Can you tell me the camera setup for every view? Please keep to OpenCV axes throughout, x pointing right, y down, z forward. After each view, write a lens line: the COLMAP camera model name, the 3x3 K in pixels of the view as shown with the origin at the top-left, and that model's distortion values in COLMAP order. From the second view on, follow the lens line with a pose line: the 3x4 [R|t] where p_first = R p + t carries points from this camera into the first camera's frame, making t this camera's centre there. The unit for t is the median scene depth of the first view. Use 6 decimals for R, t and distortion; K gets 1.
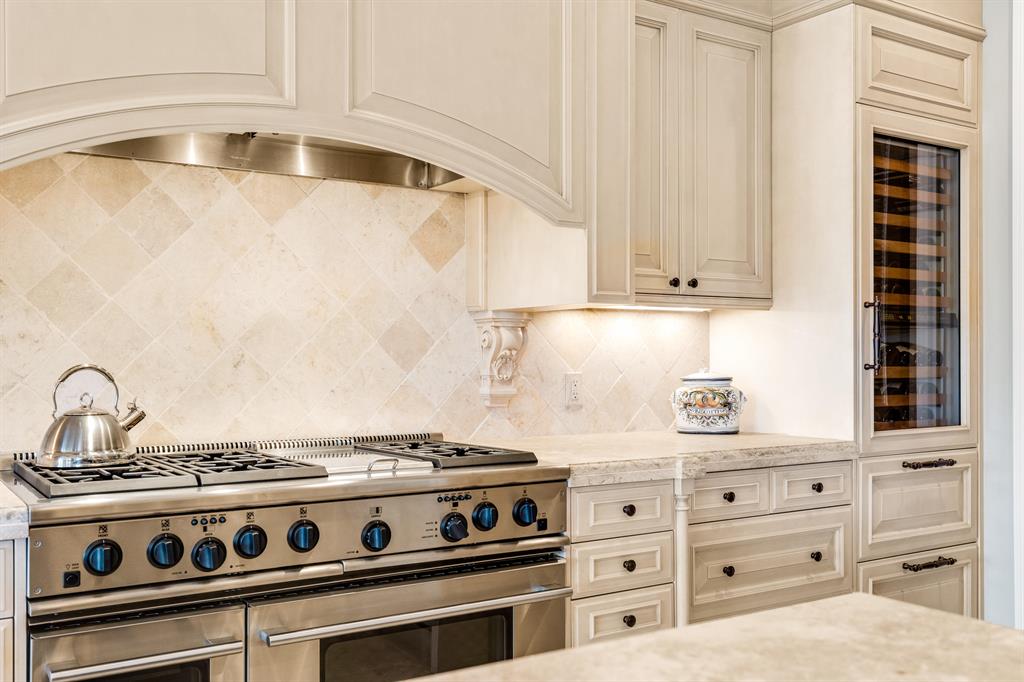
lens RADIAL K [[971.8, 0, 511.2], [0, 971.8, 343.9], [0, 0, 1]] dist [0.009204, -0.006453]
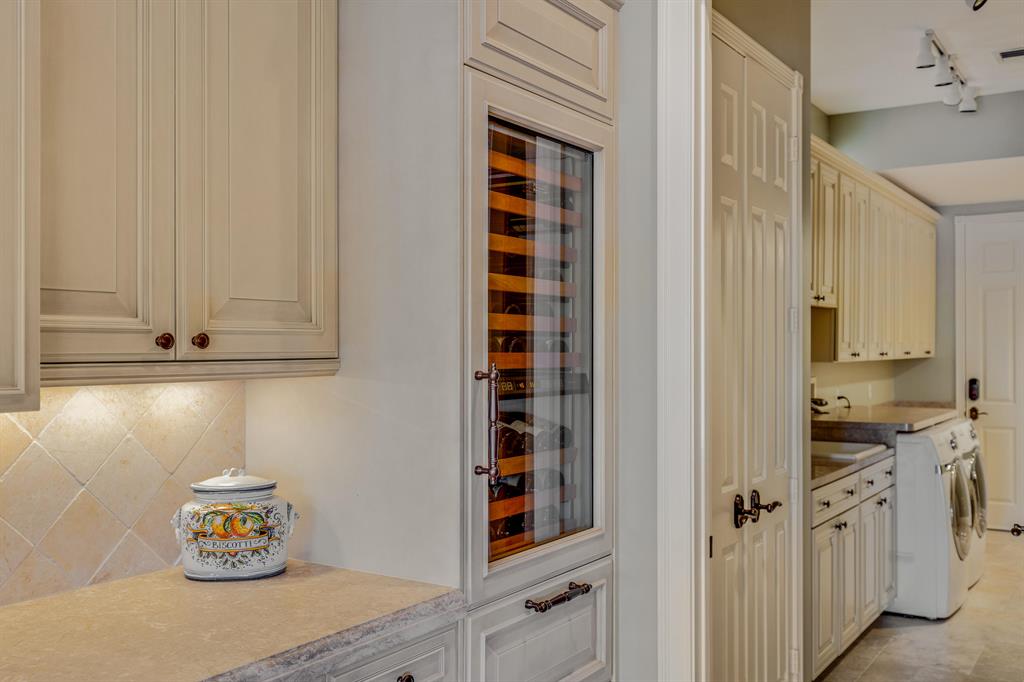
lens RADIAL K [[976.7, 0, 543.6], [0, 976.7, 340.2], [0, 0, 1]] dist [-0.002980, -0.001228]
pose [[0.902884, 0.001216, 0.429882, 0.121278], [-0.002711, 0.999992, 0.002866, -0.065154], [-0.429875, -0.003753, 0.902881, 0.384002]]
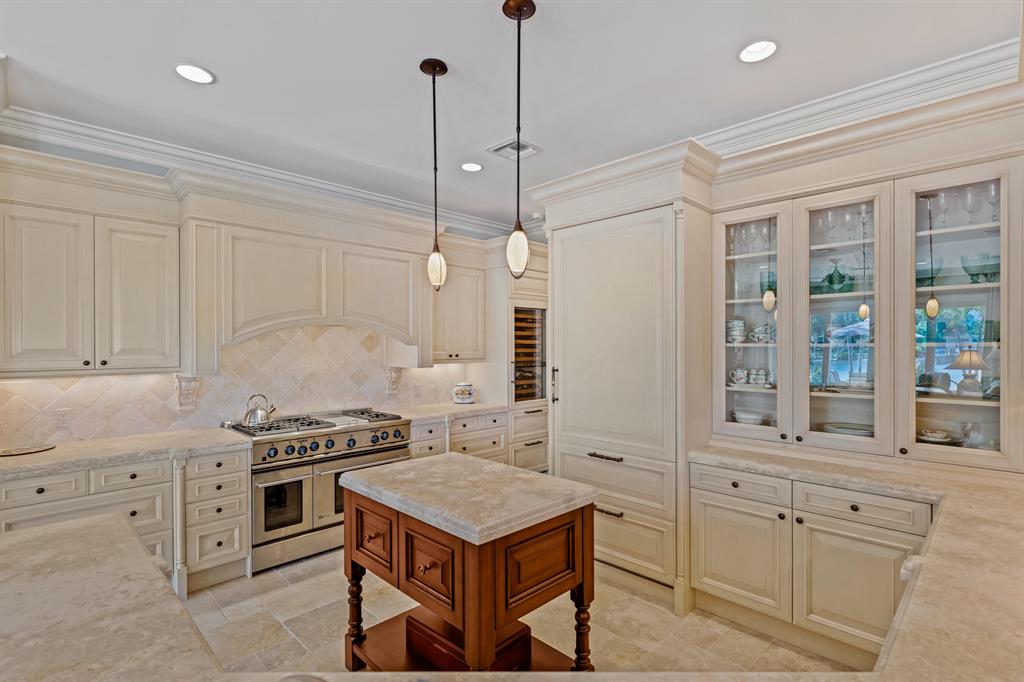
lens RADIAL K [[487.5, 0, 512.0], [0, 487.5, 341.0], [0, 0, 1]] dist [-0.000426, -0.000086]
pose [[0.979542, -0.002099, 0.201229, 0.048242], [0.001161, 0.999988, 0.004780, -0.115683], [-0.201236, -0.004449, 0.979533, -0.542704]]
